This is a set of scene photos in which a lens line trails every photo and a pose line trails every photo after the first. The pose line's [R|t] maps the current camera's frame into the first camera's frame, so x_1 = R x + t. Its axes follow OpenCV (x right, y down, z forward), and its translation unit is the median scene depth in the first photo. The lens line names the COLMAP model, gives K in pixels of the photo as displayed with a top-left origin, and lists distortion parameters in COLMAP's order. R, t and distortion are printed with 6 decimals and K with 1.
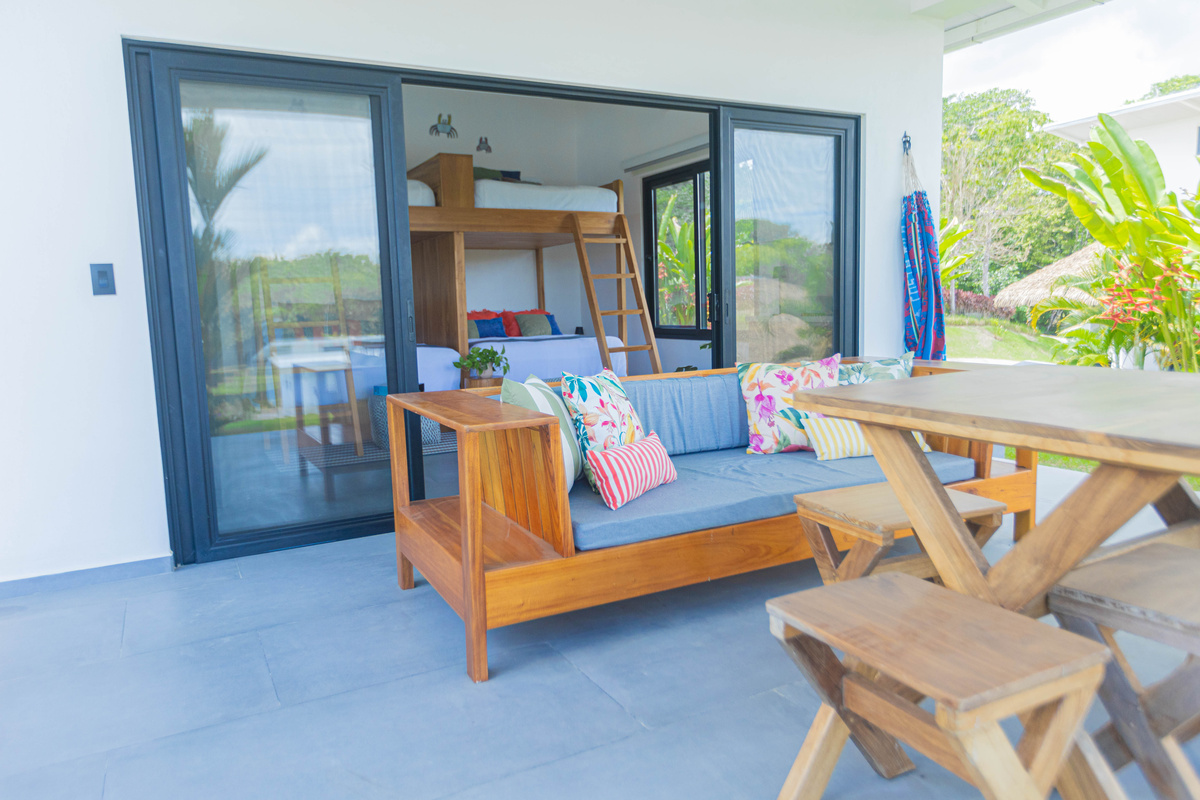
lens RADIAL K [[777.4, 0, 597.0], [0, 777.4, 382.0], [0, 0, 1]] dist [0.029429, 0.000034]
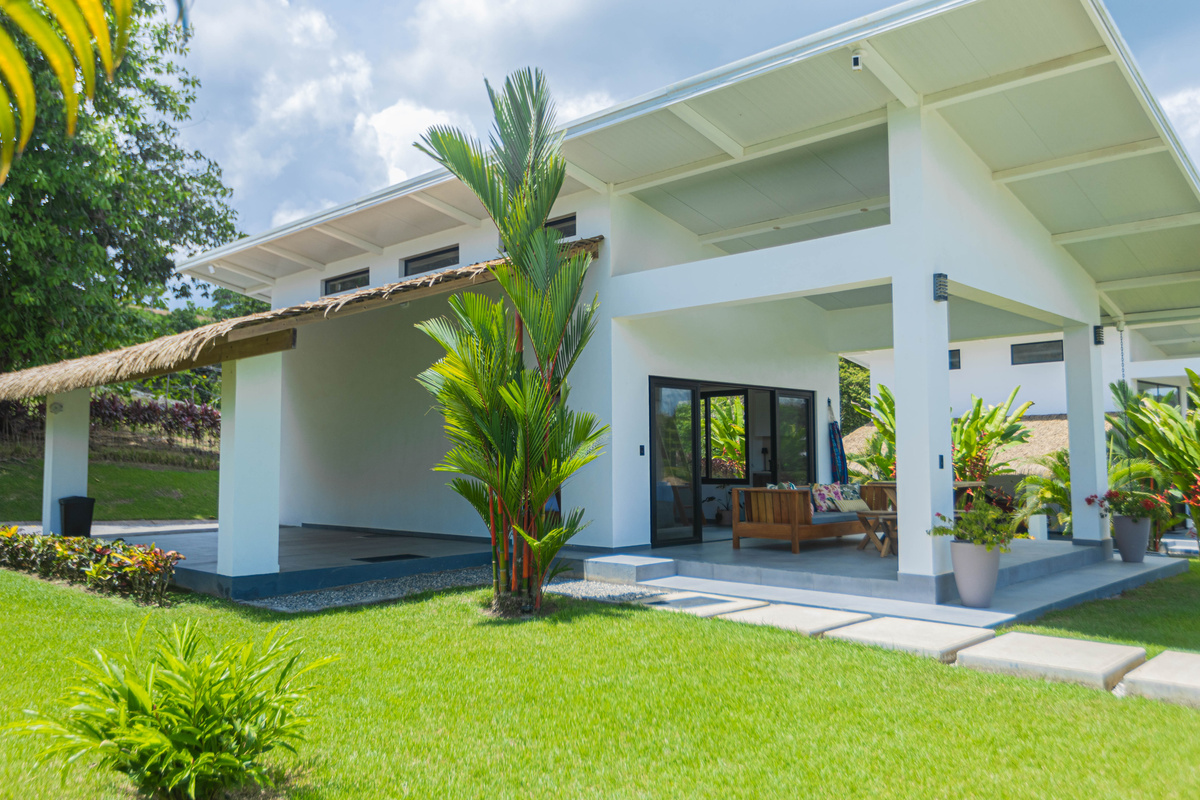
lens RADIAL K [[926.2, 0, 600.0], [0, 926.2, 400.0], [0, 0, 1]] dist [-0.001353, -0.000211]
pose [[0.949949, 0.053965, 0.307708, -1.662114], [-0.000927, 0.985450, -0.169962, 0.258777], [-0.312403, 0.161170, 0.936178, -2.104358]]
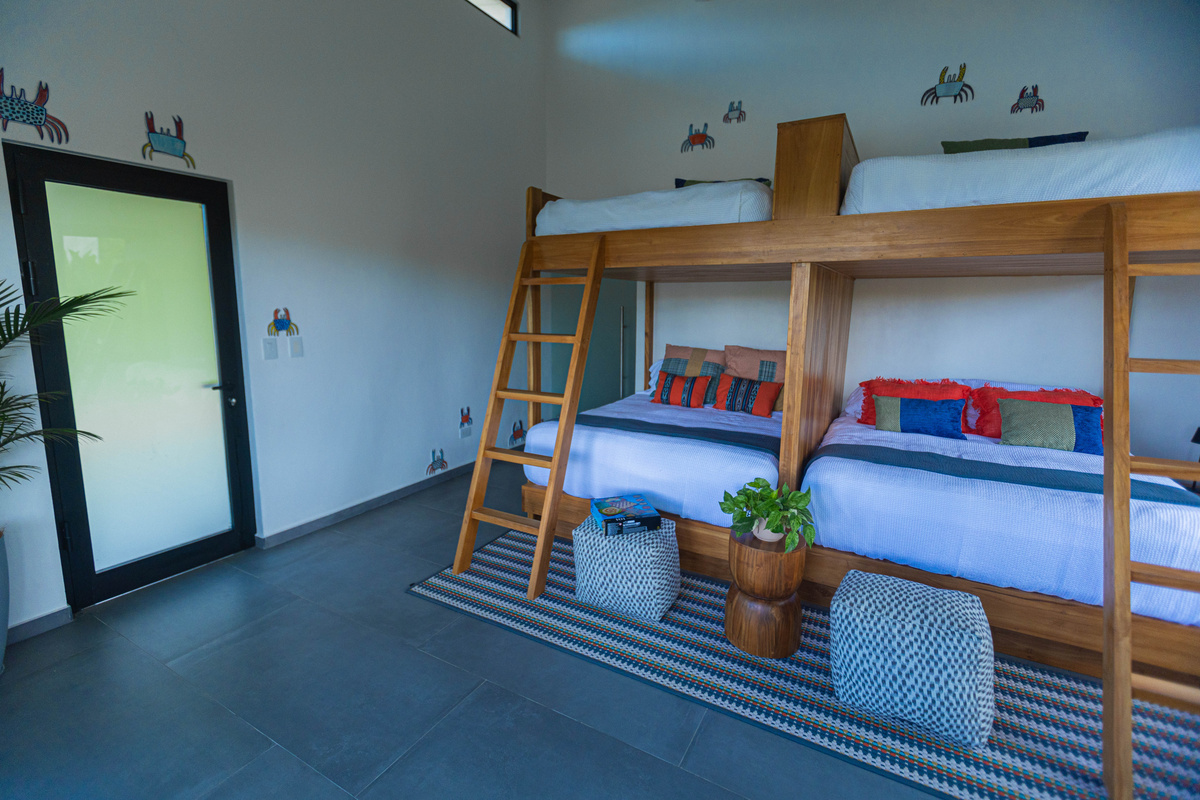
lens RADIAL K [[551.6, 0, 600.0], [0, 551.6, 400.0], [0, 0, 1]] dist [0.001751, 0.000498]
pose [[0.530956, 0.172643, -0.829626, 0.073947], [-0.107437, 0.984841, 0.136183, -0.108539], [0.840561, 0.016825, 0.541456, 0.536119]]
